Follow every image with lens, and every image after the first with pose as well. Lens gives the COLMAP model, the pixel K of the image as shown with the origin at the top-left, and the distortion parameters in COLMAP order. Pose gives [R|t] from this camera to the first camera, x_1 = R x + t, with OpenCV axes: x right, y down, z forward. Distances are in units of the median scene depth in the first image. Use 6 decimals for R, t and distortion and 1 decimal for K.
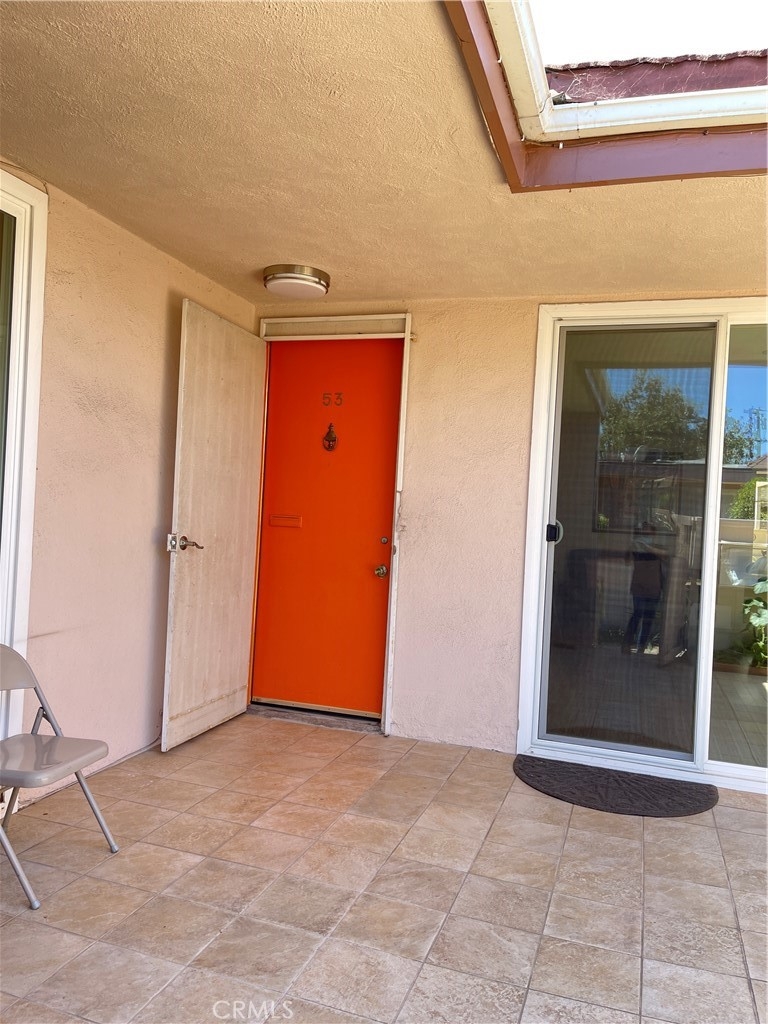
lens RADIAL K [[779.4, 0, 380.3], [0, 779.4, 507.6], [0, 0, 1]] dist [0.059371, -0.089366]
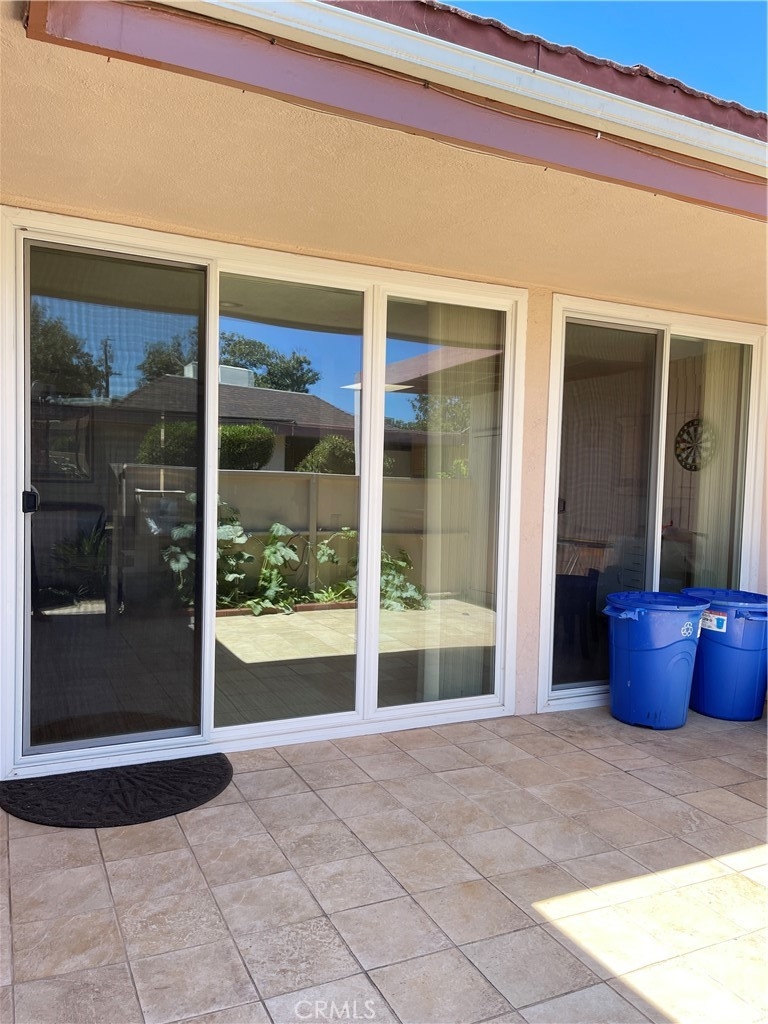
lens RADIAL K [[779.4, 0, 389.9], [0, 779.4, 512.6], [0, 0, 1]] dist [0.059371, -0.089366]
pose [[0.712077, -0.069069, 0.698696, -0.102708], [0.005841, 0.995698, 0.092476, -0.037572], [-0.702077, -0.061769, 0.709417, 0.220727]]
